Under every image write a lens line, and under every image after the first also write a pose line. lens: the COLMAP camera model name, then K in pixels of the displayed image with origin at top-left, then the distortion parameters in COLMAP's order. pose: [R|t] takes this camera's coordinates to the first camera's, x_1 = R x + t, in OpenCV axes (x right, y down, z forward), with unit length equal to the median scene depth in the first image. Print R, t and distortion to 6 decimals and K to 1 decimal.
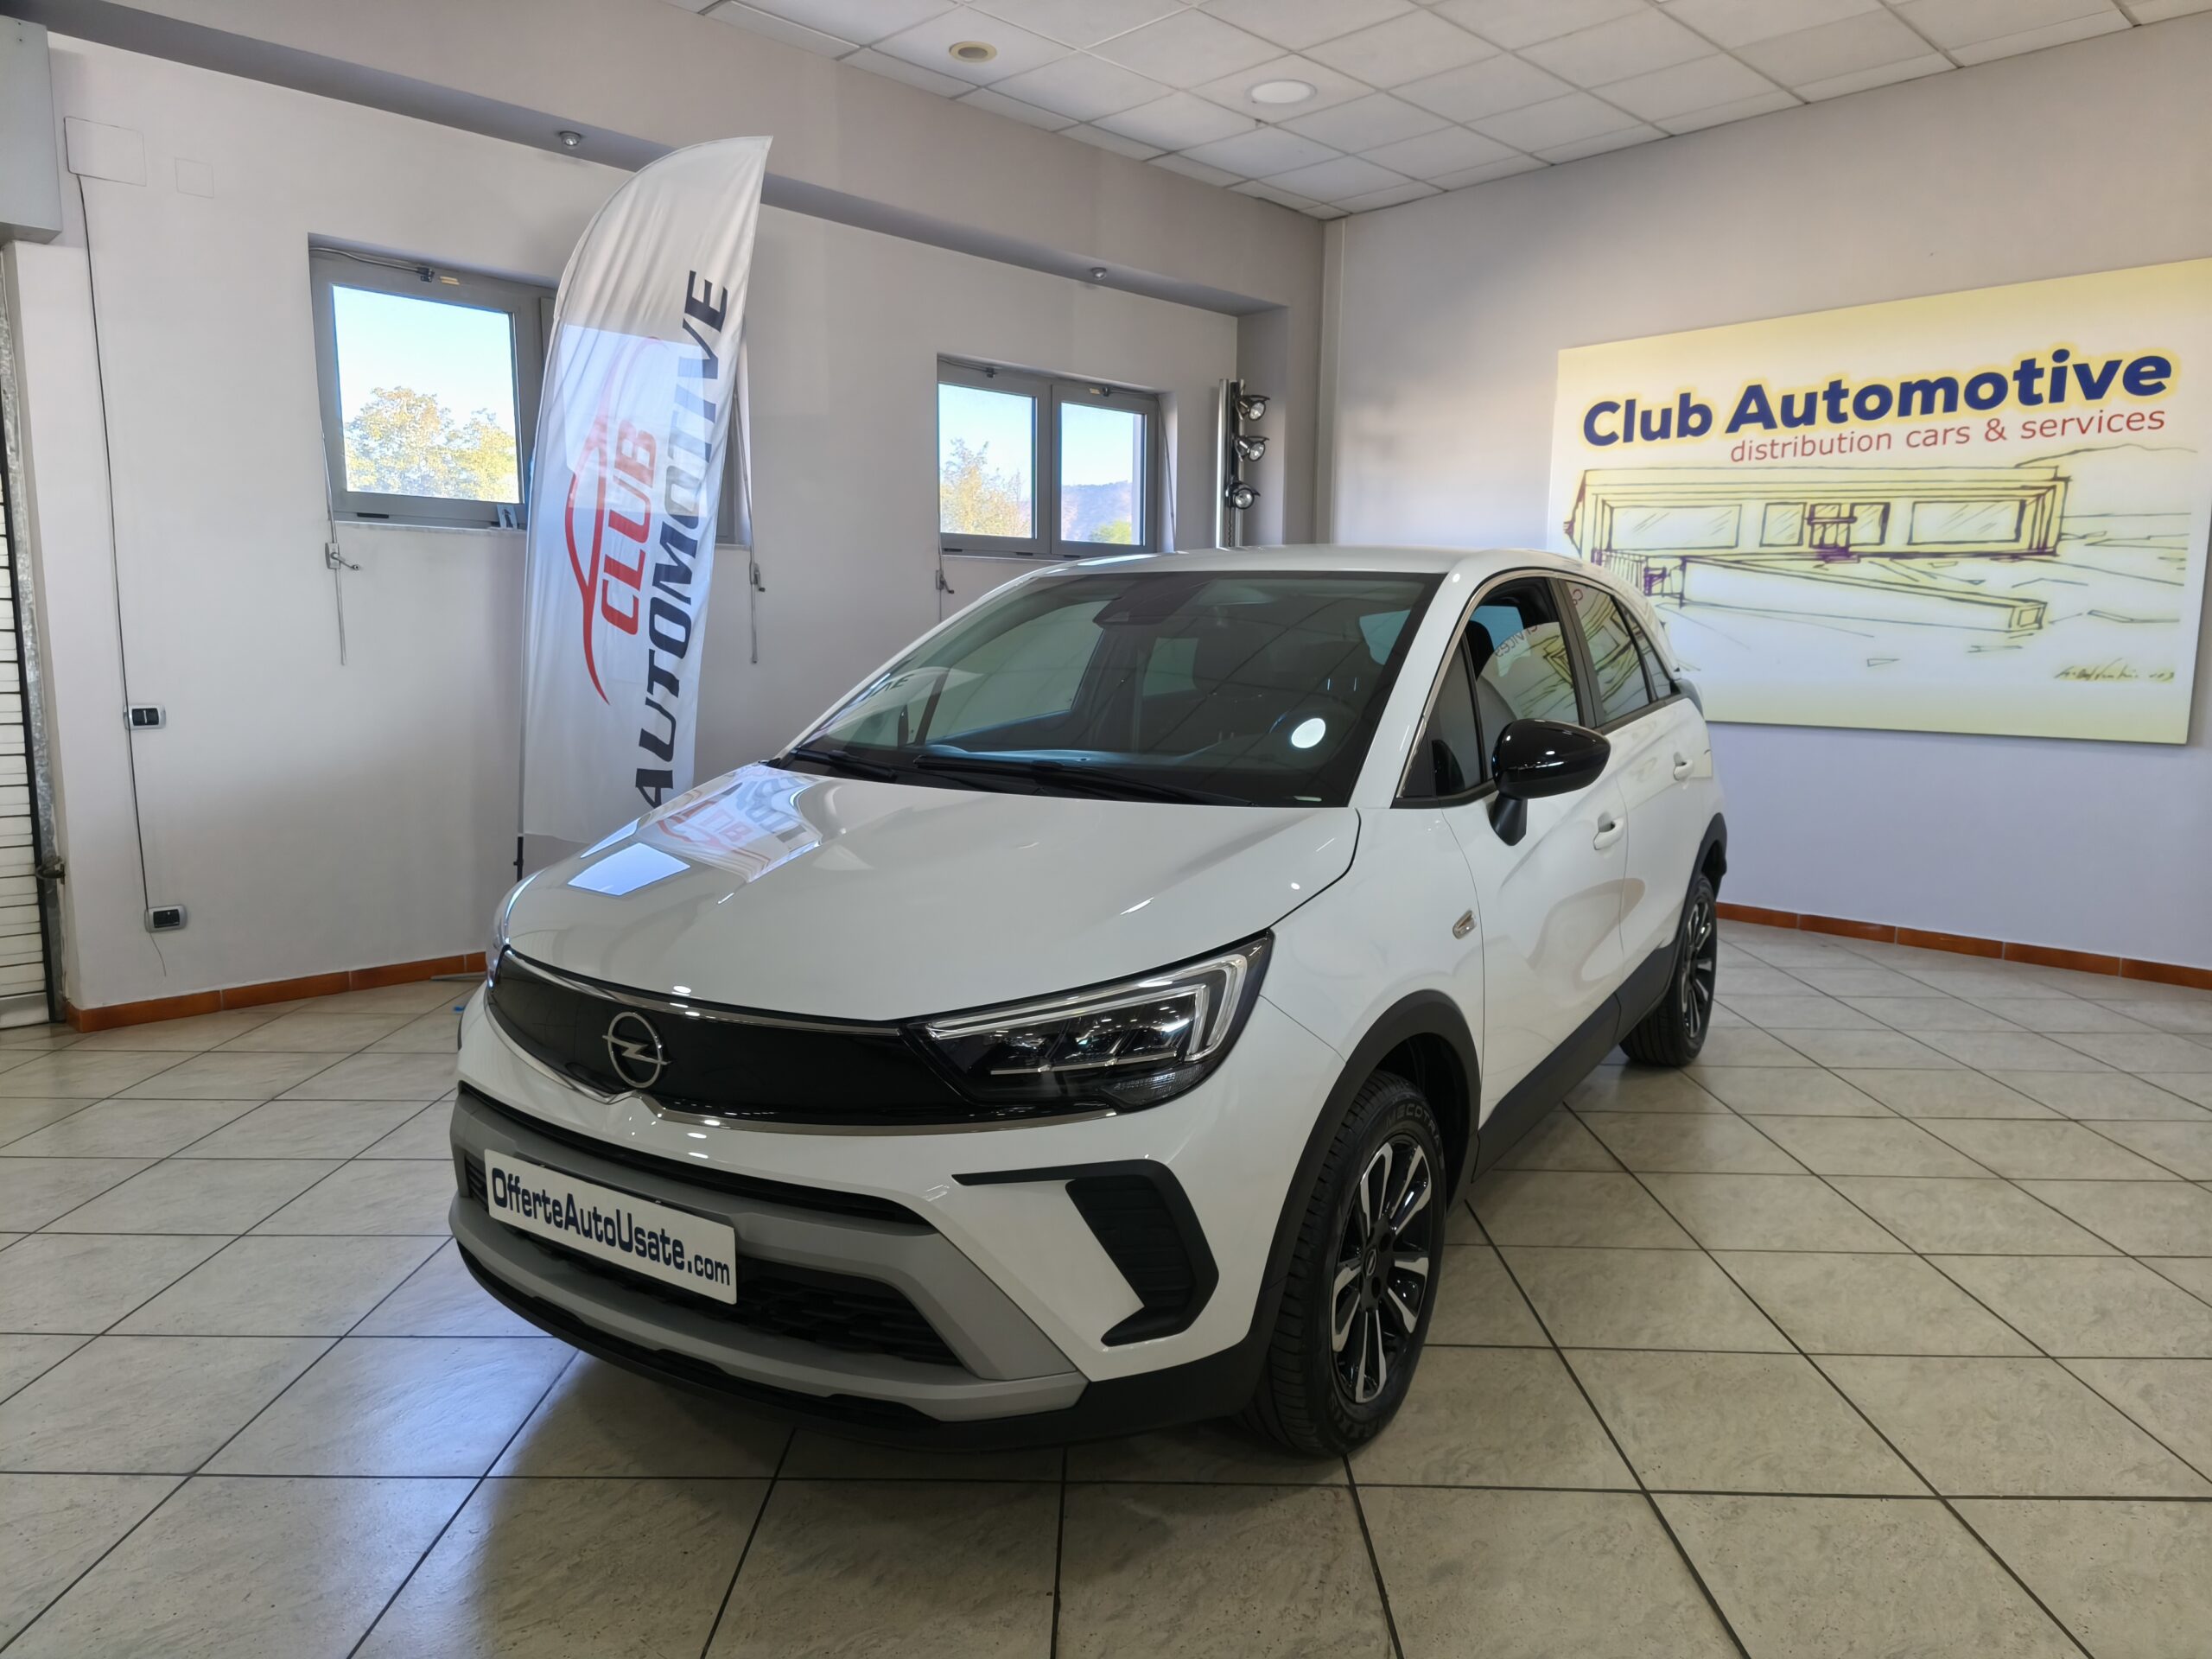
lens RADIAL K [[1444.8, 0, 1090.7], [0, 1444.8, 828.0], [0, 0, 1]] dist [0.058146, -0.041173]
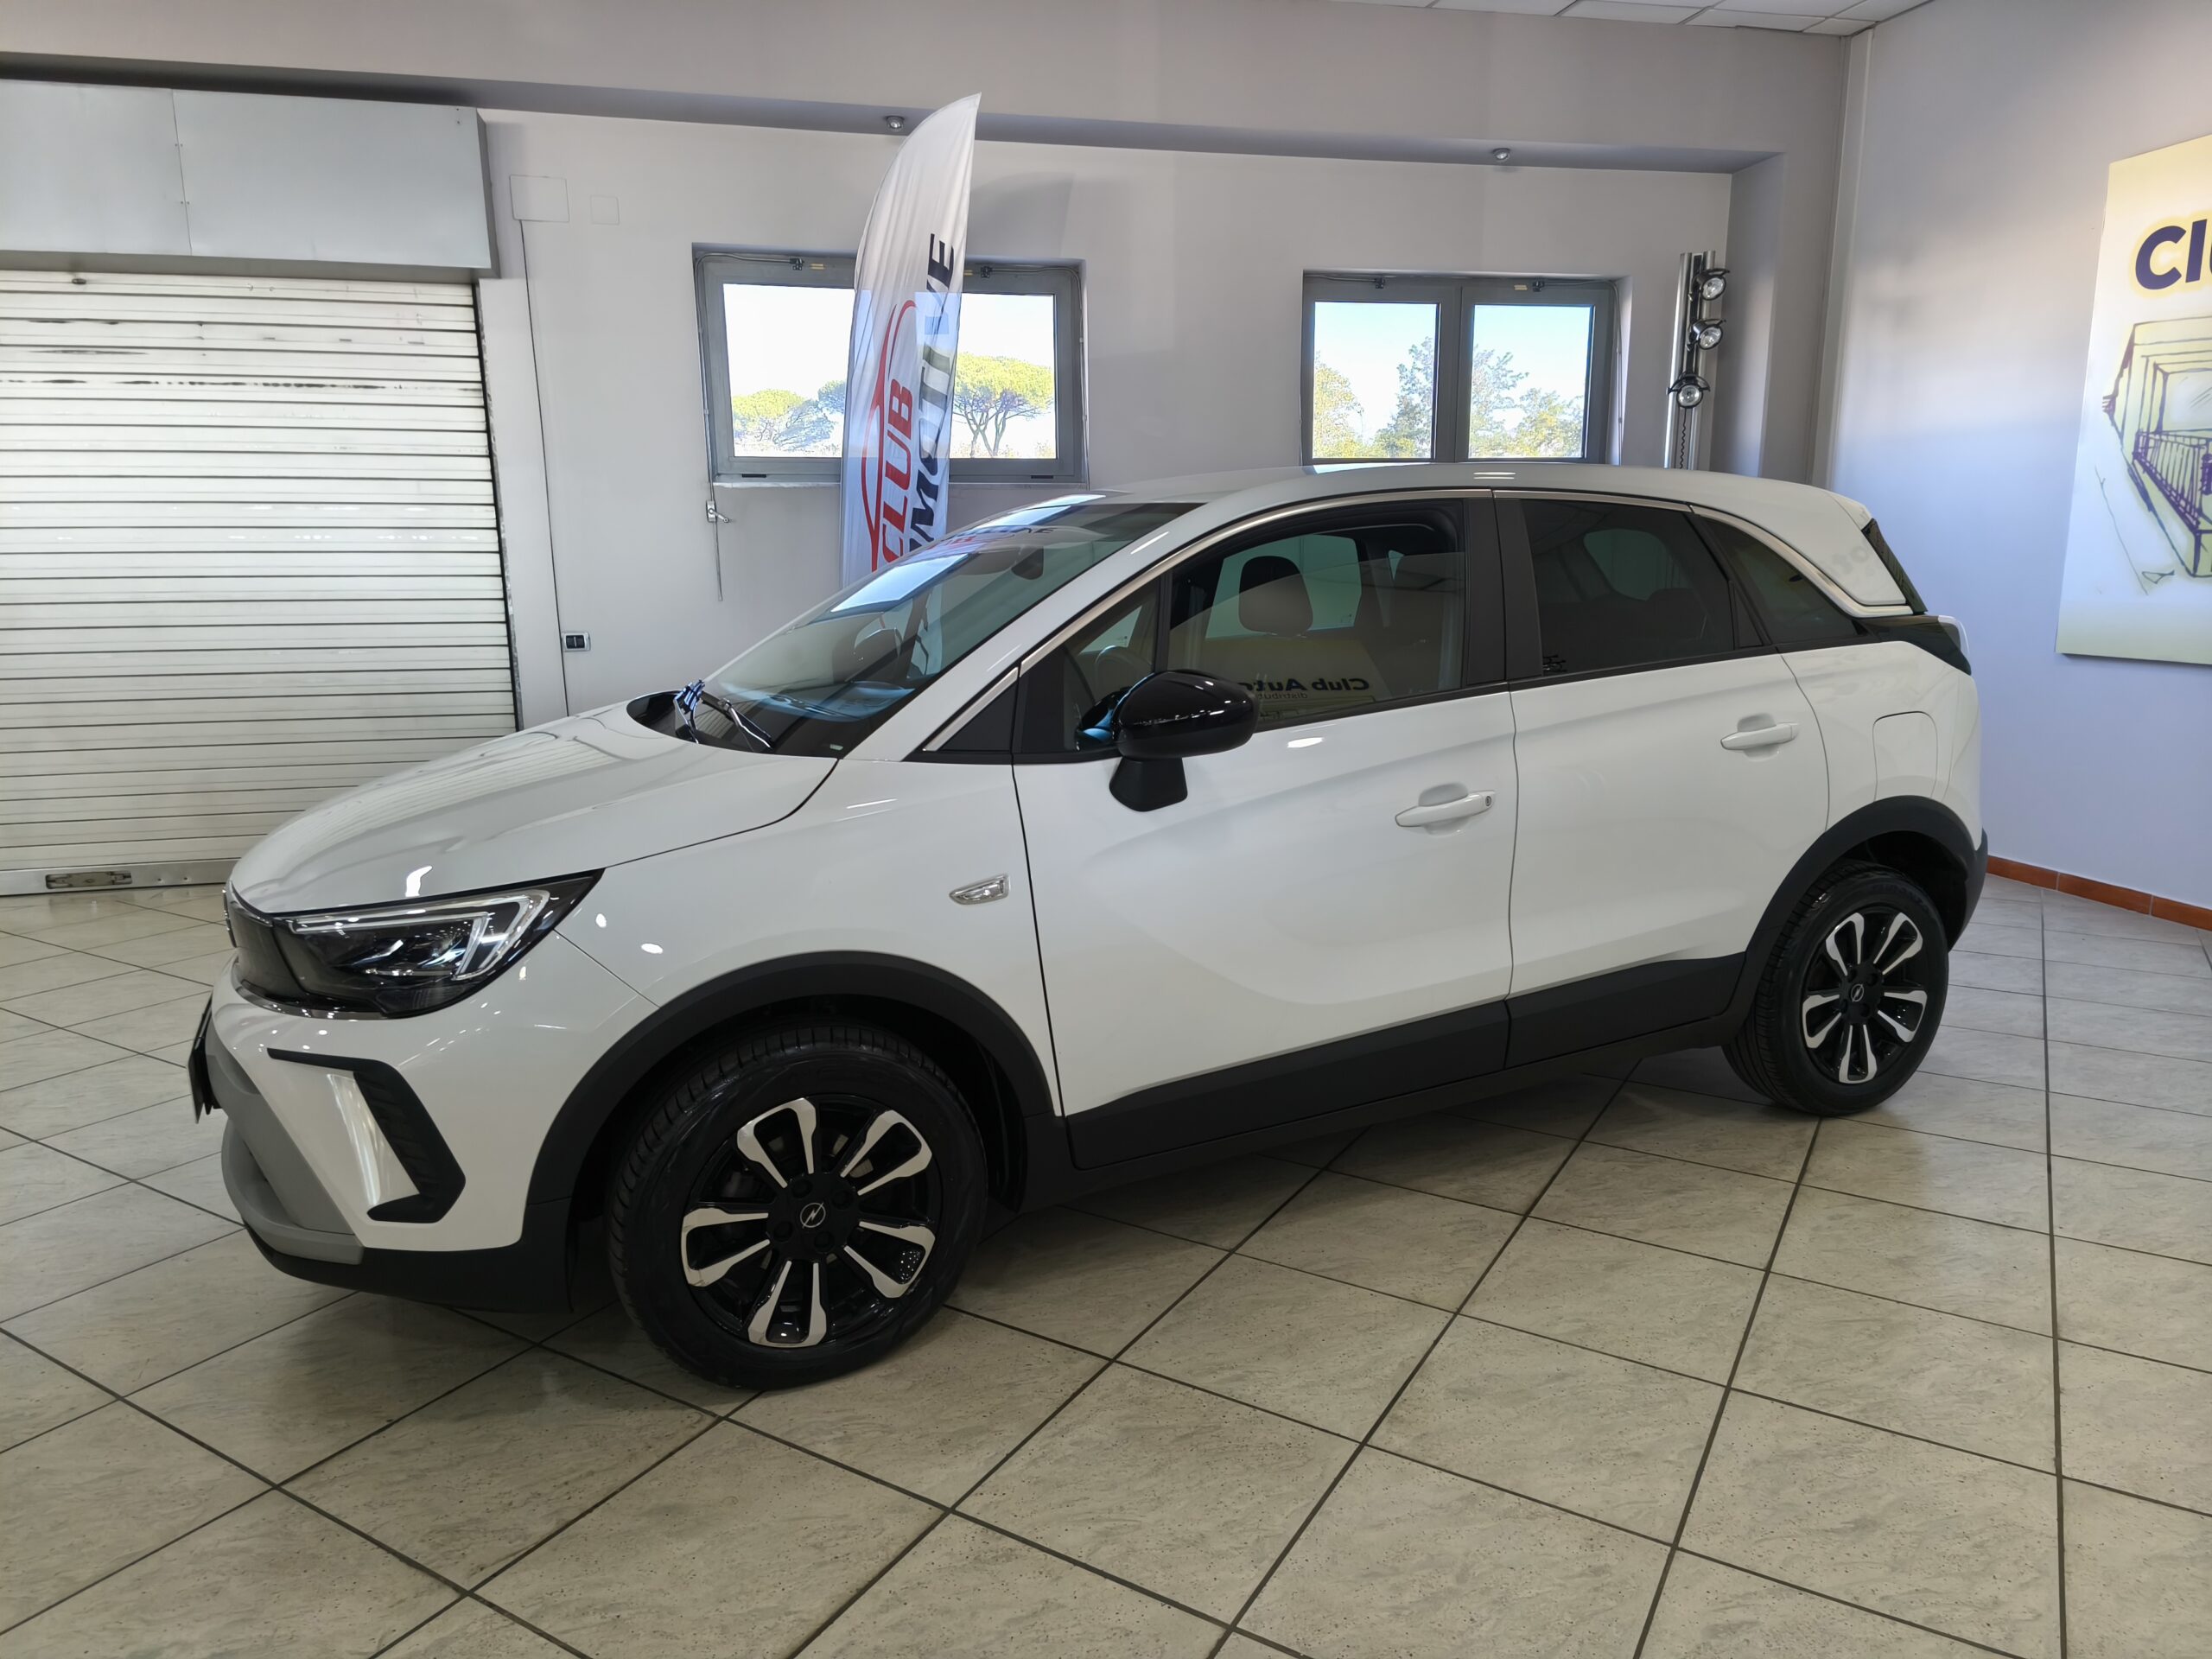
lens RADIAL K [[1444.8, 0, 1117.1], [0, 1444.8, 825.0], [0, 0, 1]] dist [0.058146, -0.041173]
pose [[0.857556, 0.077611, -0.508503, 0.339099], [-0.051207, 0.996522, 0.065738, -0.017876], [0.511836, -0.030335, 0.858547, 0.101547]]
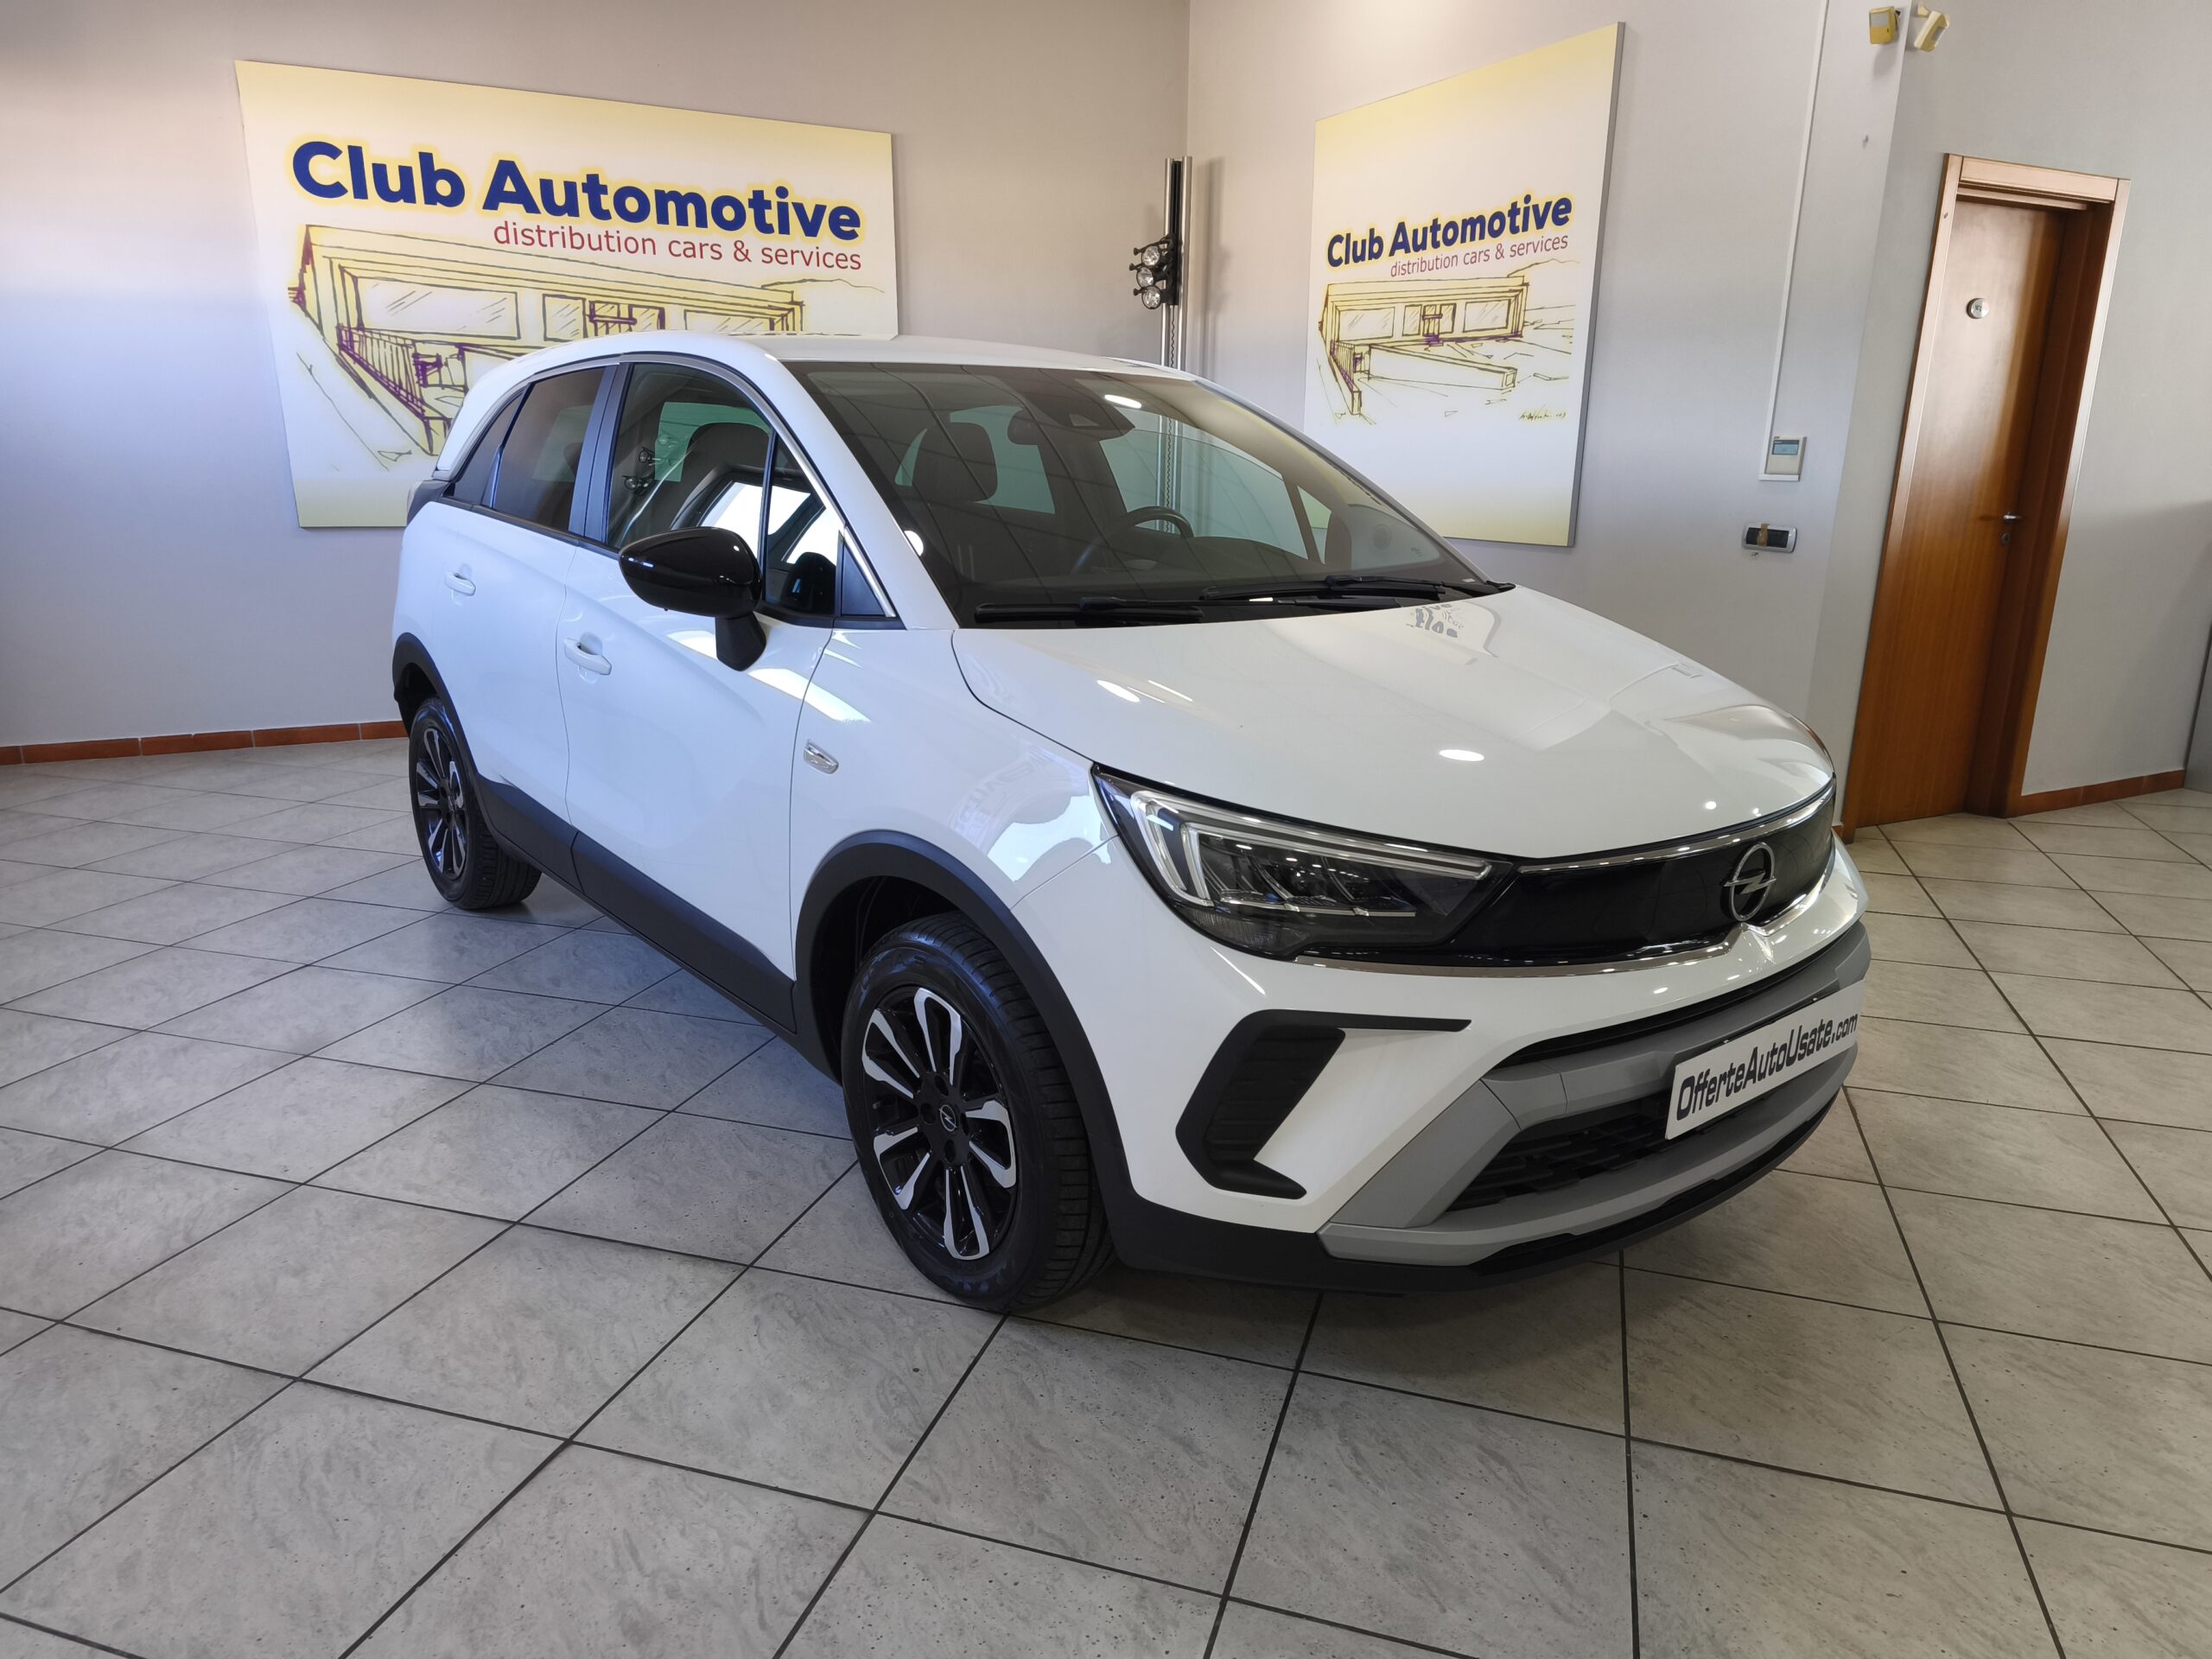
lens RADIAL K [[1444.8, 0, 1093.3], [0, 1444.8, 836.7], [0, 0, 1]] dist [0.058146, -0.041173]
pose [[0.303696, -0.260247, 0.916537, -0.434228], [0.118137, 0.964834, 0.234816, -0.061780], [-0.945416, 0.036965, 0.323762, 0.367986]]
